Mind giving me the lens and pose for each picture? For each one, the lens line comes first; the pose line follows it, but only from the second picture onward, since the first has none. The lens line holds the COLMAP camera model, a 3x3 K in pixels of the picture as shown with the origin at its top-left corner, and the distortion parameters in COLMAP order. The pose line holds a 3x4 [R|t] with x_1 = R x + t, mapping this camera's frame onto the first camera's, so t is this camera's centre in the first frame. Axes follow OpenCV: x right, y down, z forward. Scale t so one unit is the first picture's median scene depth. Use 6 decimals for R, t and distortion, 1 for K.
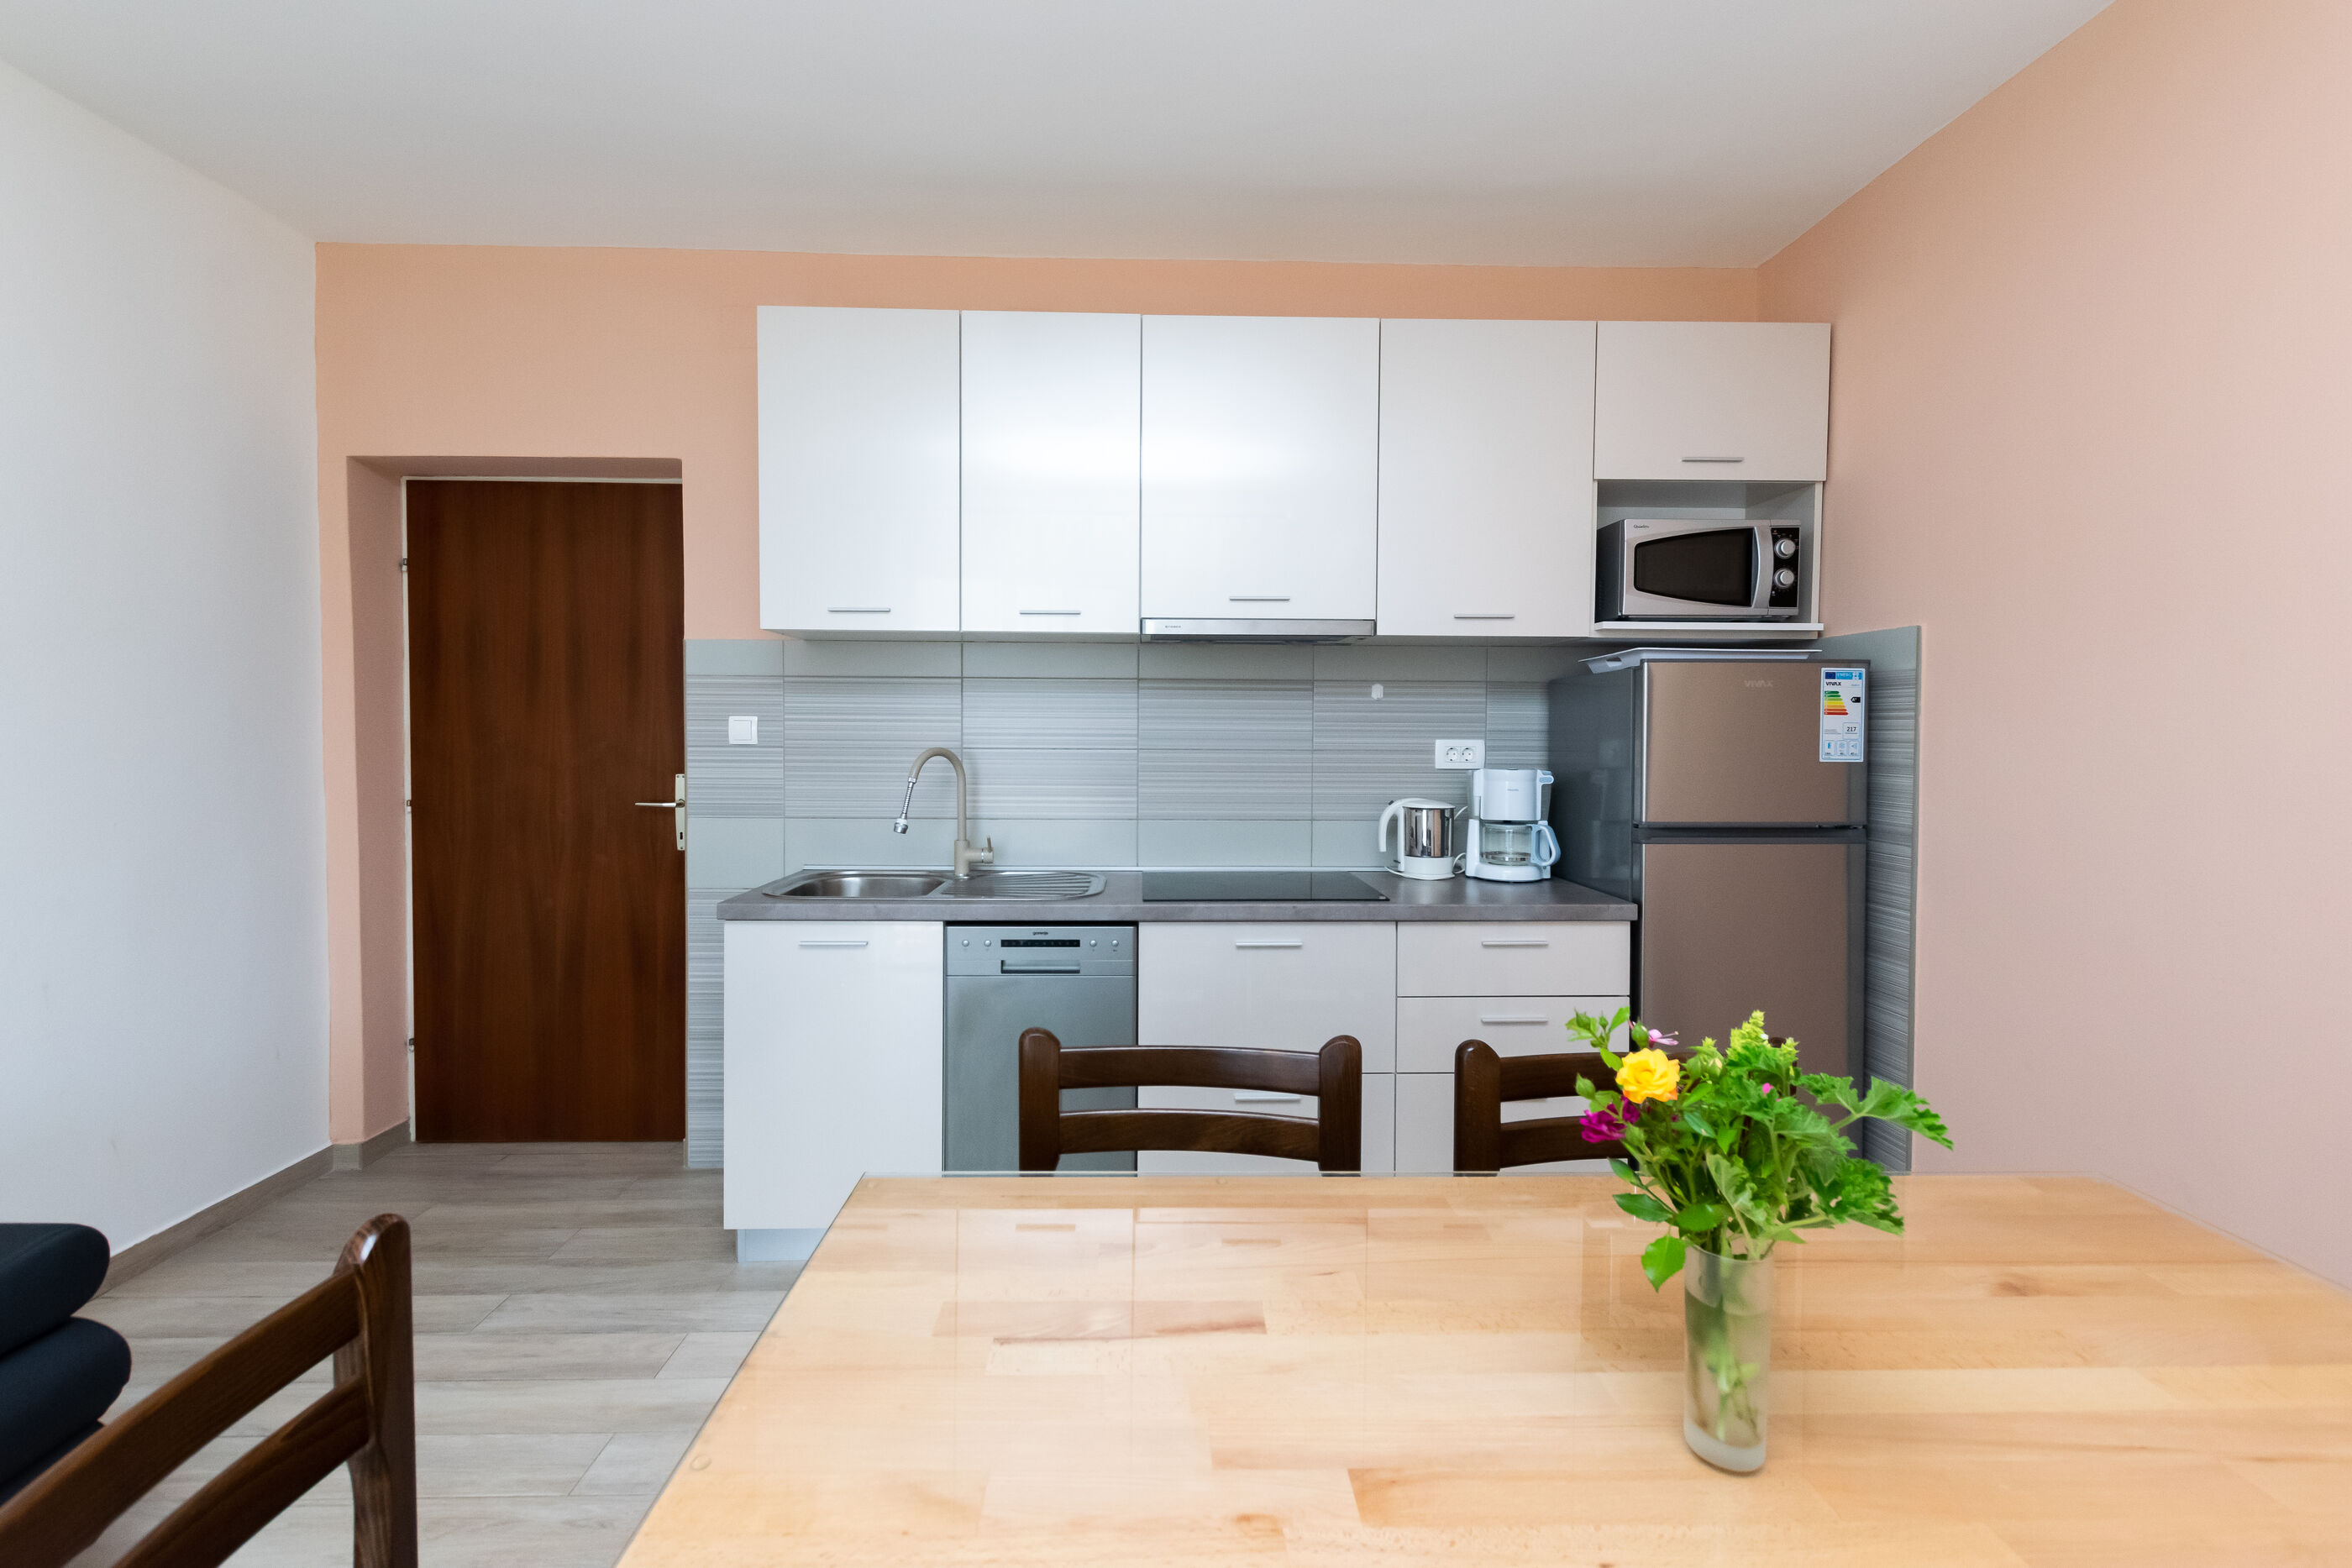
lens RADIAL K [[1023.5, 0, 1153.8], [0, 1023.5, 760.8], [0, 0, 1]] dist [0.006109, -0.002117]
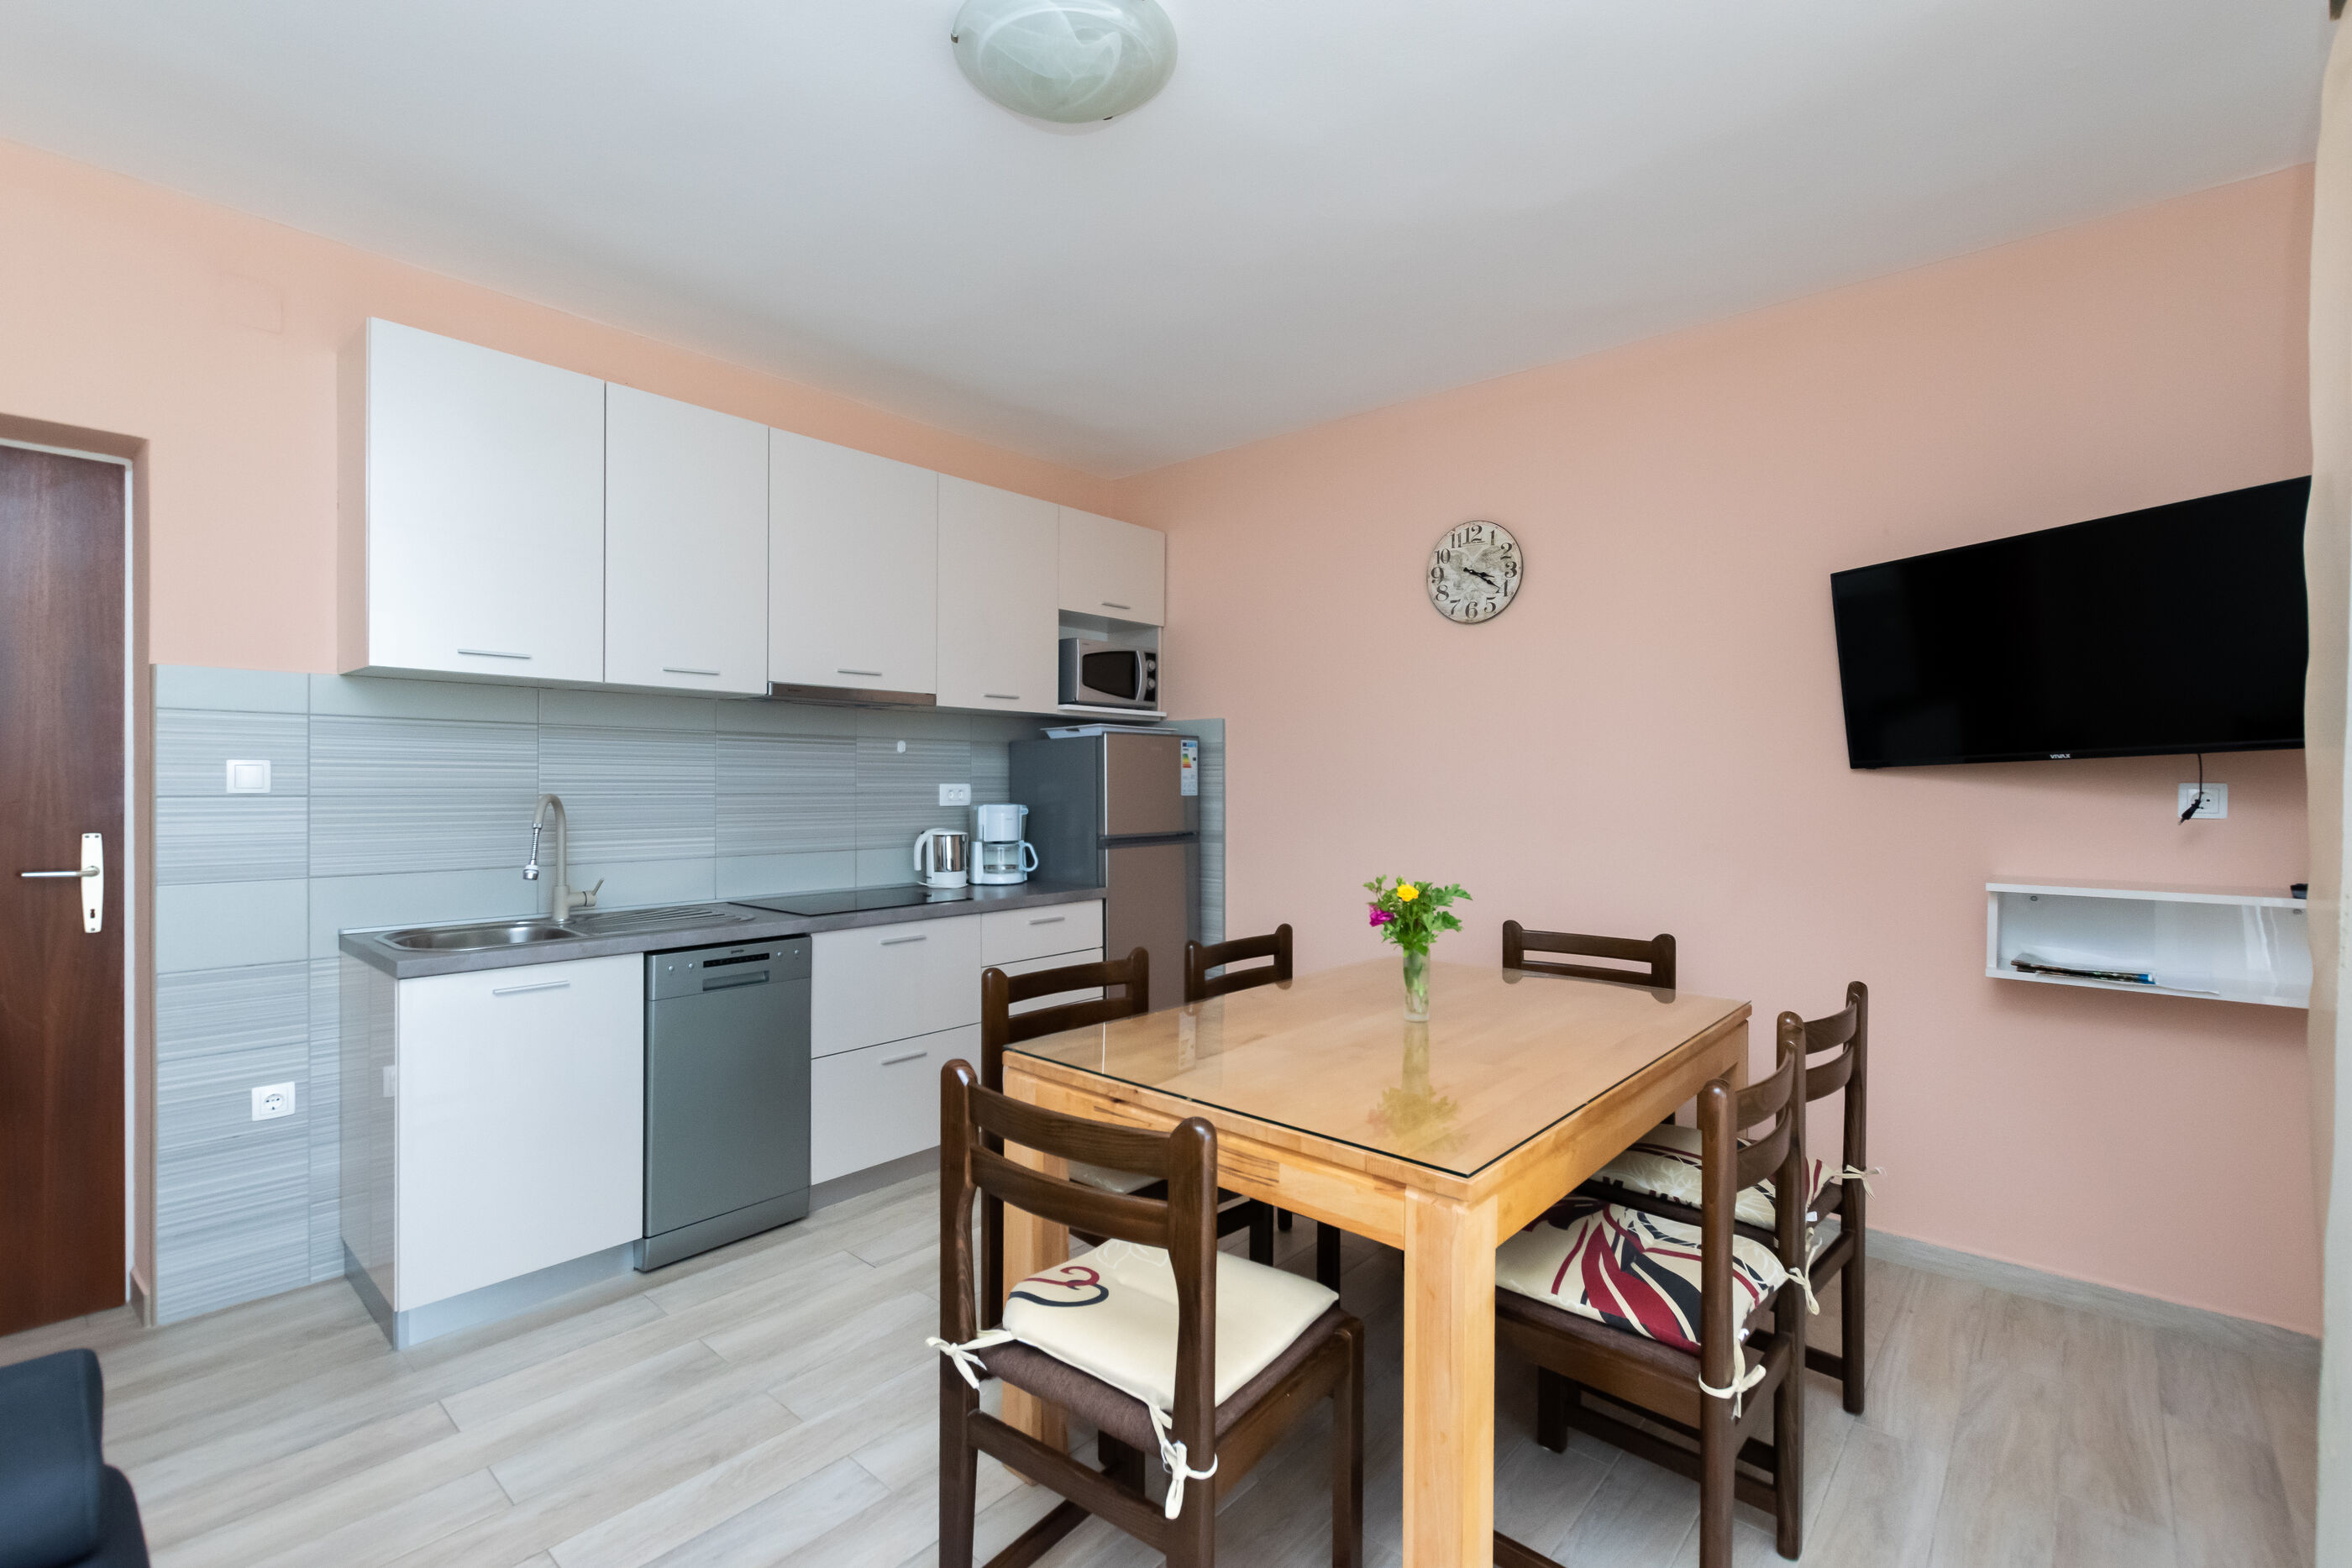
lens RADIAL K [[1023.5, 0, 1170.9], [0, 1023.5, 799.0], [0, 0, 1]] dist [0.006109, -0.002117]
pose [[0.685547, -0.015653, 0.727860, -0.553544], [0.023728, 0.999718, -0.000849, 0.007791], [-0.727642, 0.017853, 0.685725, -0.142424]]
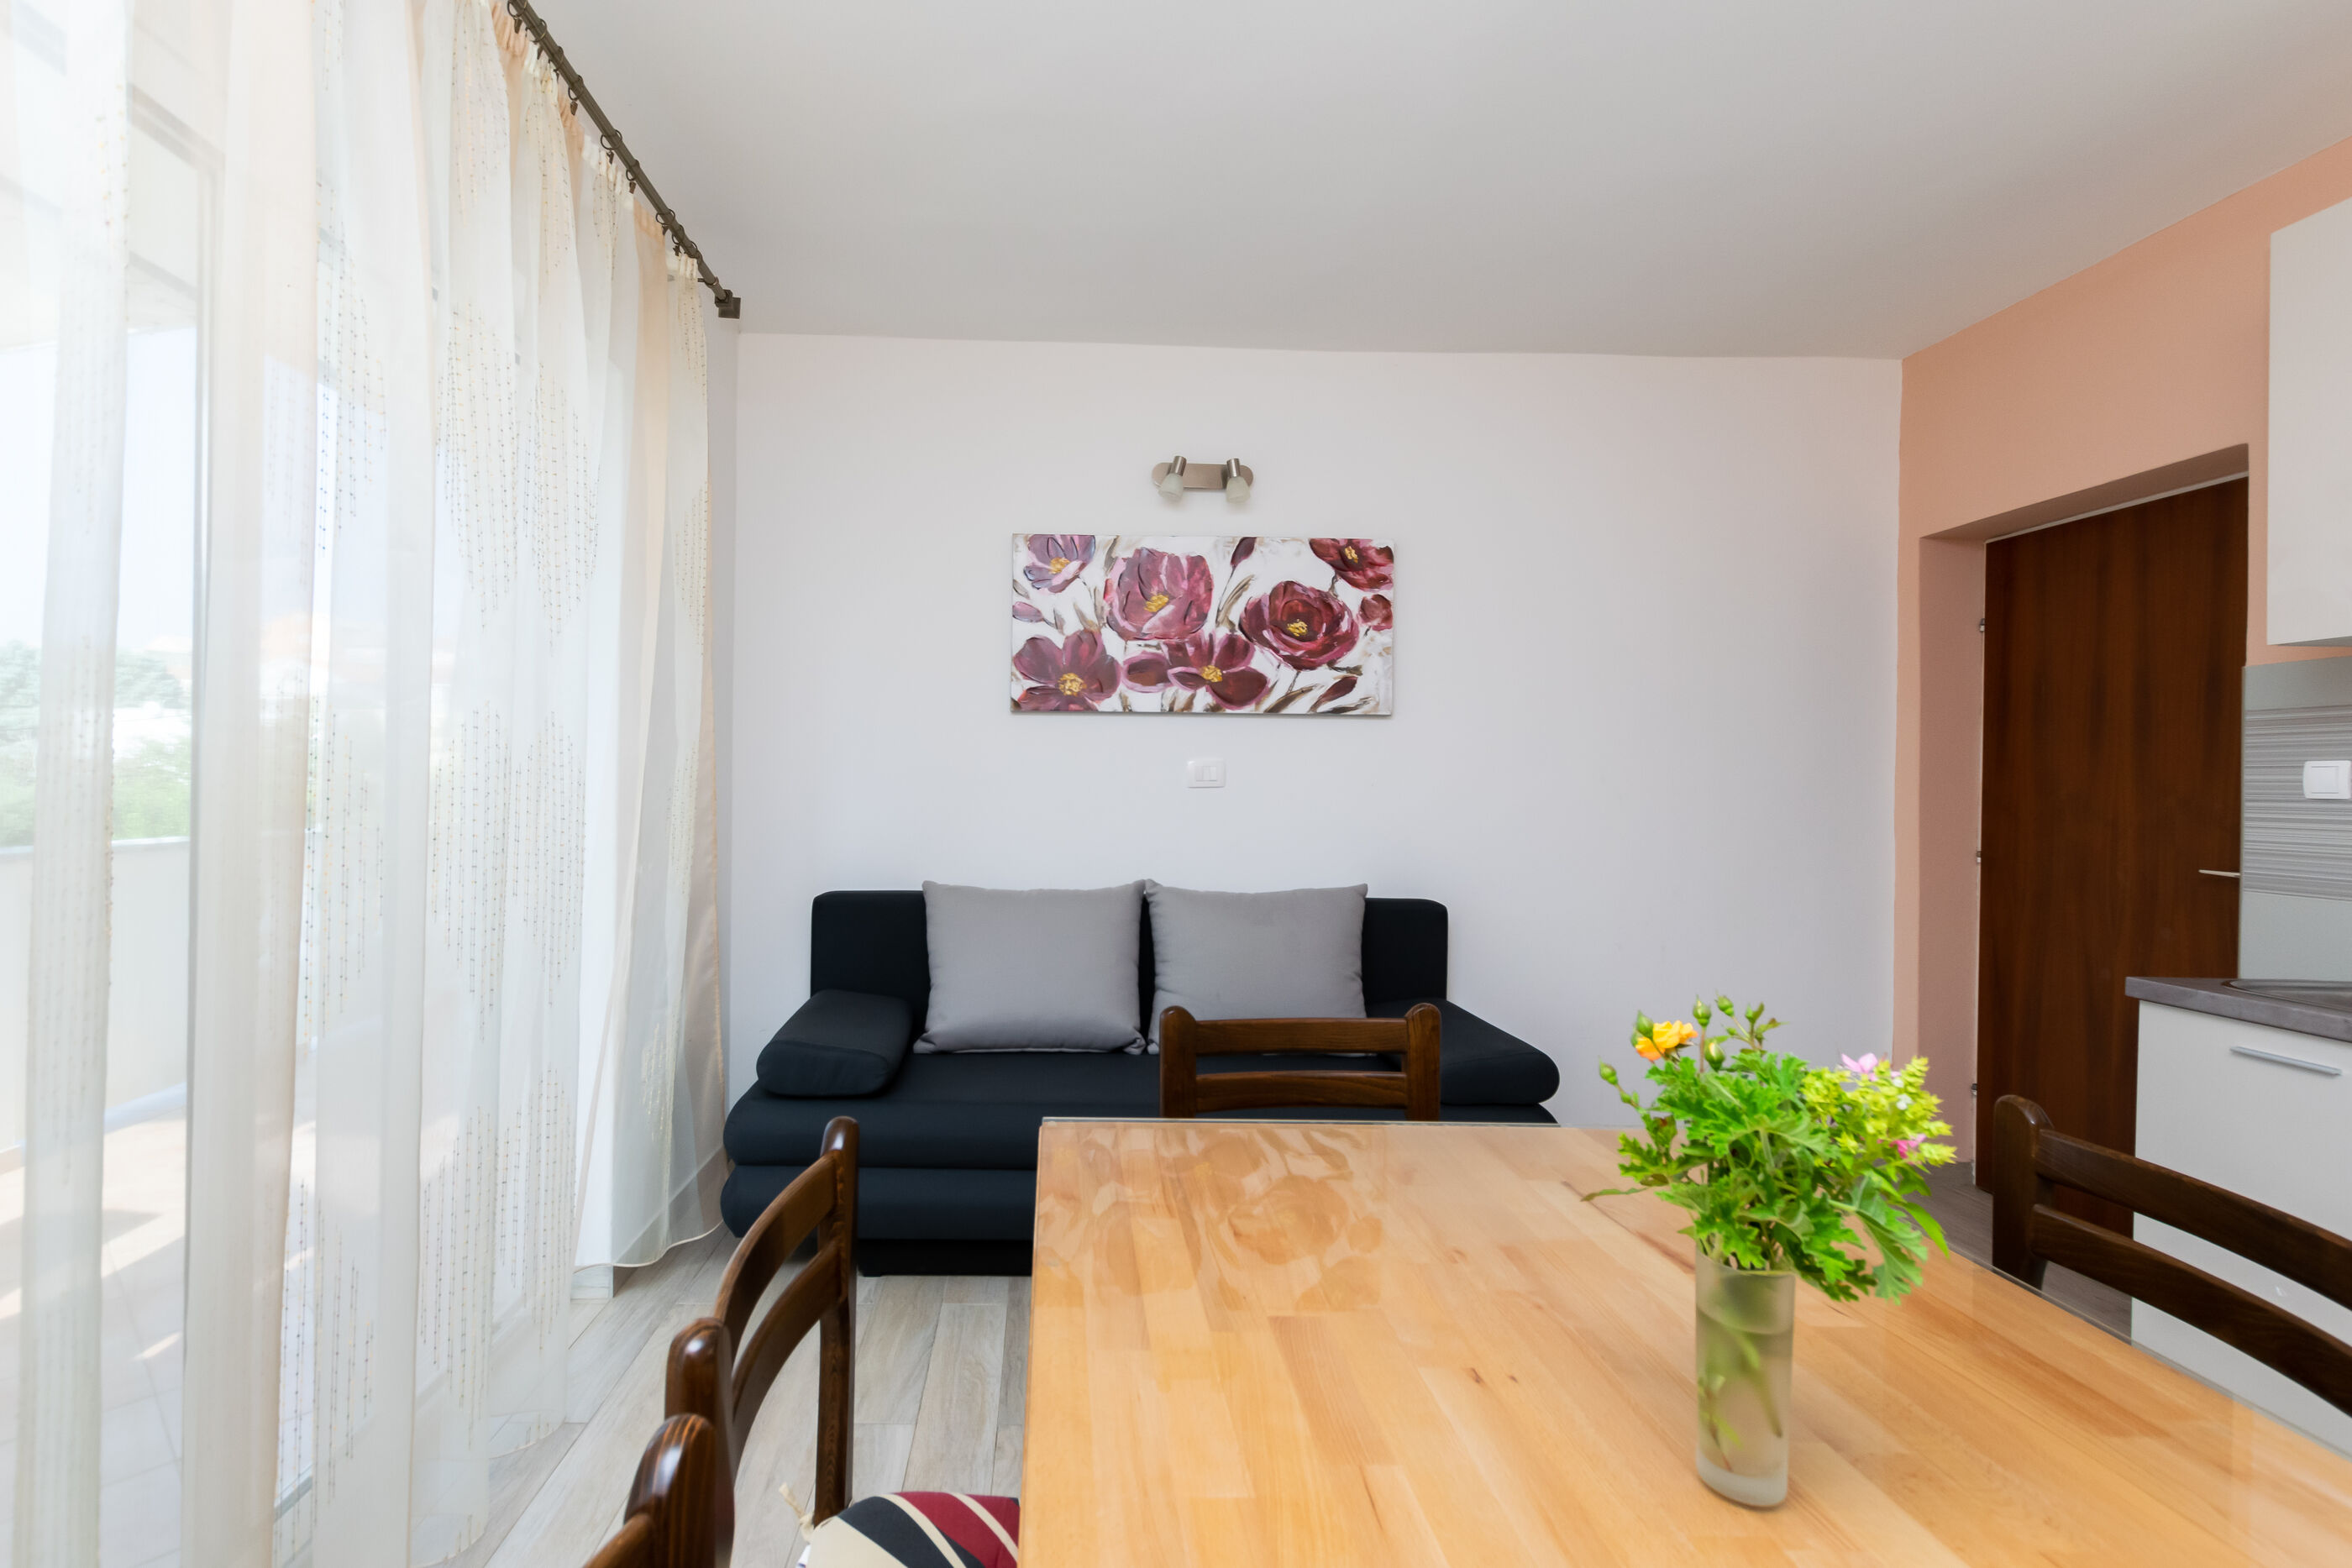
lens RADIAL K [[1064.9, 0, 1073.1], [0, 1064.9, 790.0], [0, 0, 1]] dist [0.000685, 0.000027]
pose [[-0.007513, 0.001981, -0.999970, 0.426795], [-0.047739, 0.998857, 0.002338, 0.021500], [0.998832, 0.047755, -0.007410, 0.106249]]
